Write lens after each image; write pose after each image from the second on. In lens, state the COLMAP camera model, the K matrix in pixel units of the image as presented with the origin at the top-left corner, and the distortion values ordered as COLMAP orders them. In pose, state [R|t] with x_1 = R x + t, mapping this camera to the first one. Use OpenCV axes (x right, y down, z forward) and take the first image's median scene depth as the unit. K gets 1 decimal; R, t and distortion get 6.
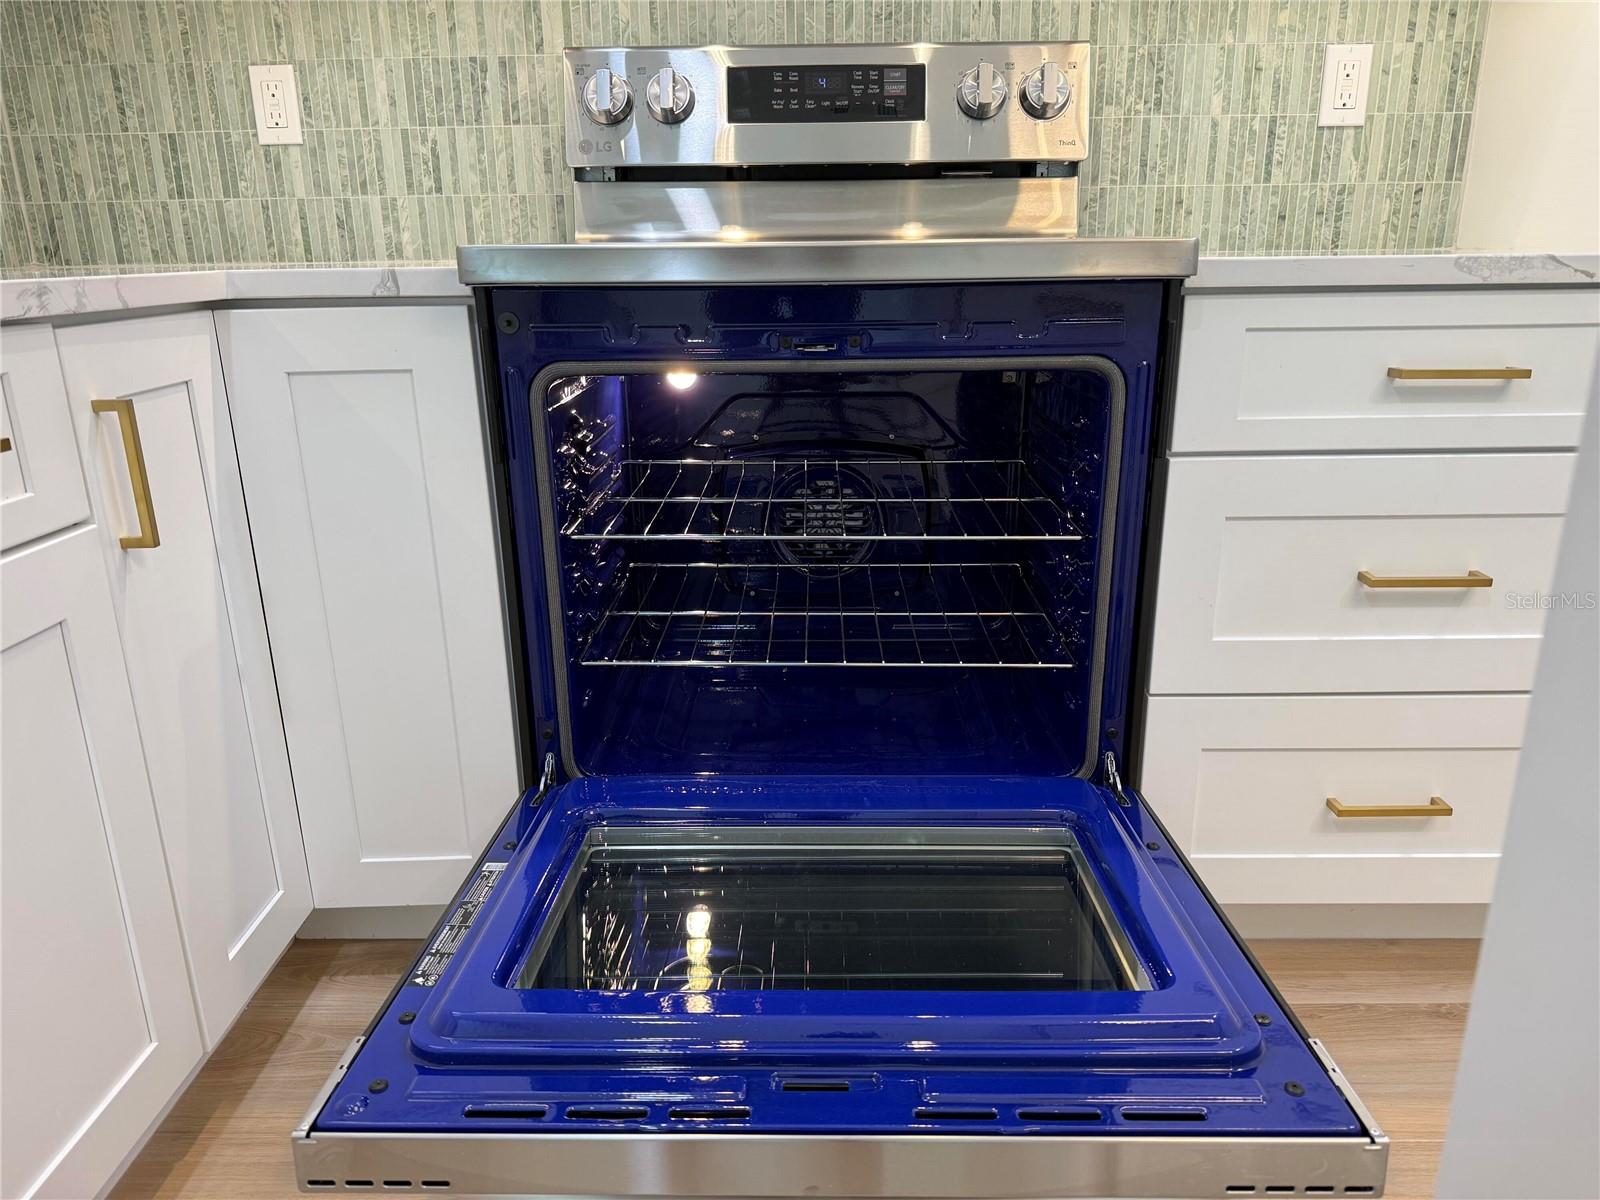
lens RADIAL K [[1125.2, 0, 795.0], [0, 1125.2, 623.2], [0, 0, 1]] dist [0.001295, -0.002675]
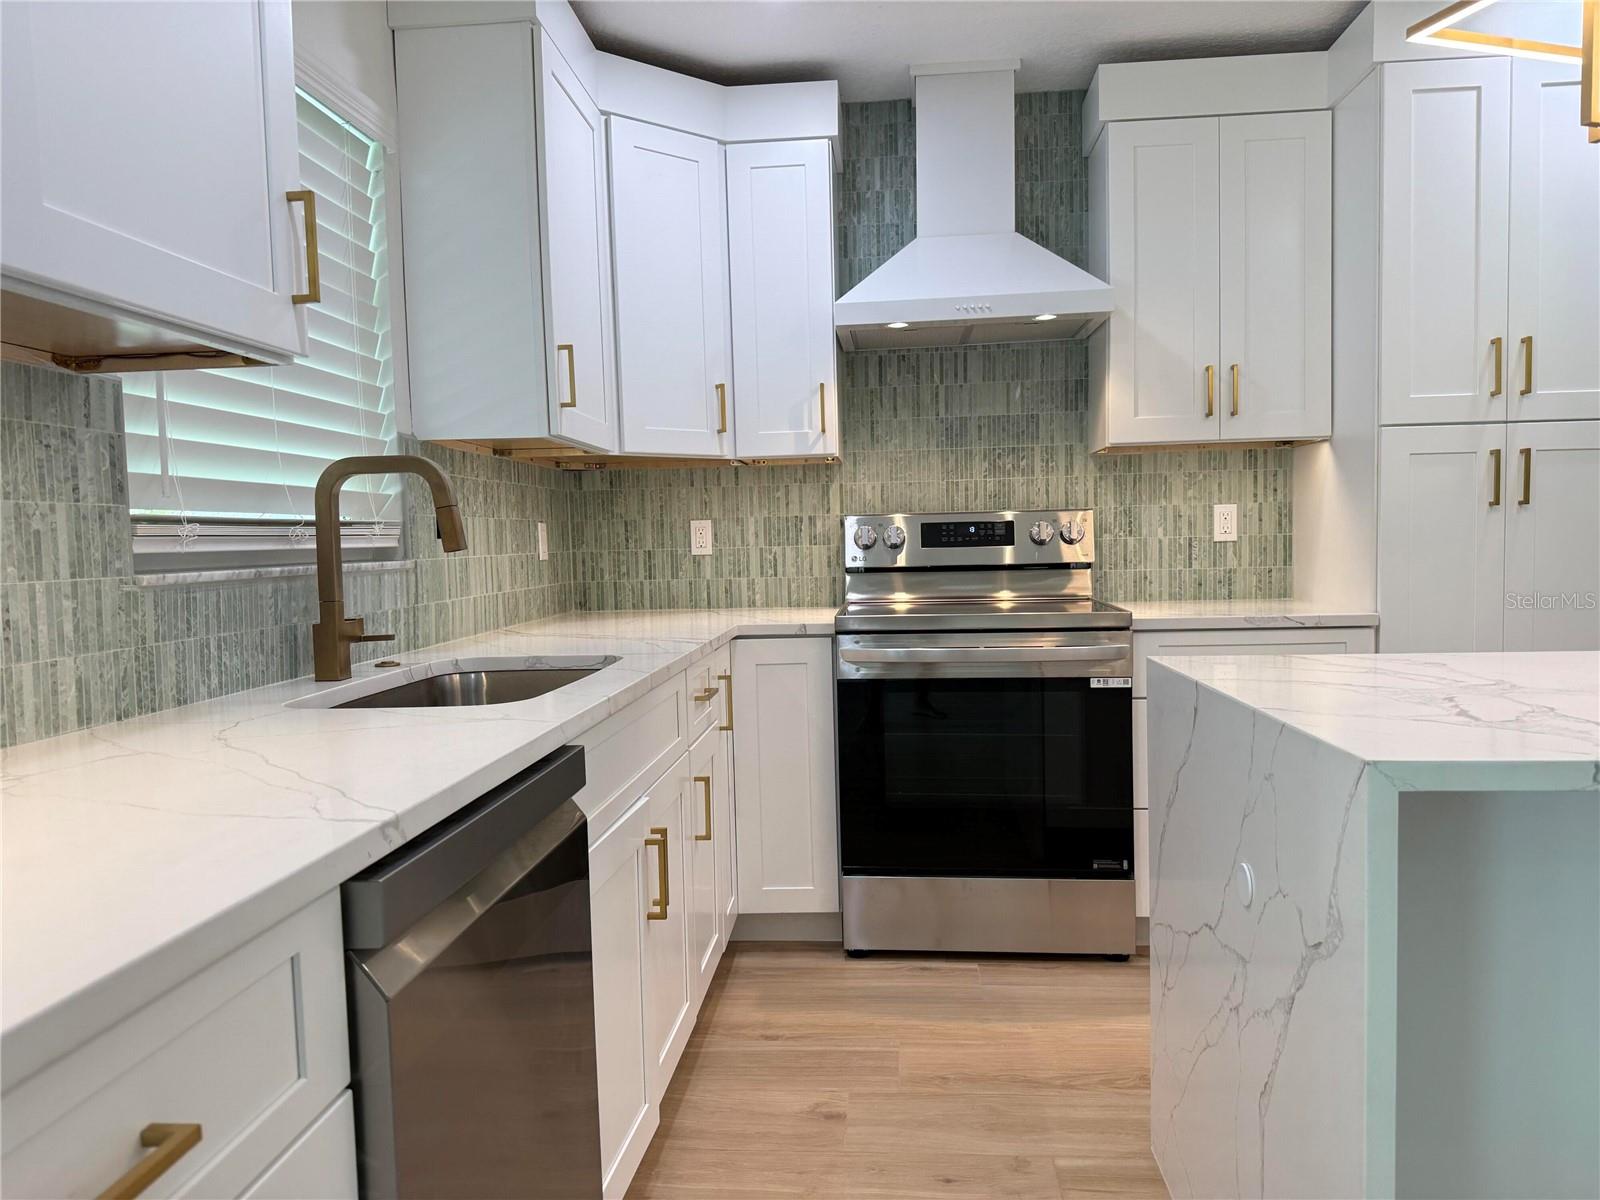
lens RADIAL K [[1125.2, 0, 795.0], [0, 1125.2, 623.2], [0, 0, 1]] dist [0.001295, -0.002675]
pose [[0.996756, -0.003372, -0.080418, -0.117720], [-0.015496, 0.972391, -0.232842, 0.179231], [0.078983, 0.233332, 0.969184, -0.974856]]
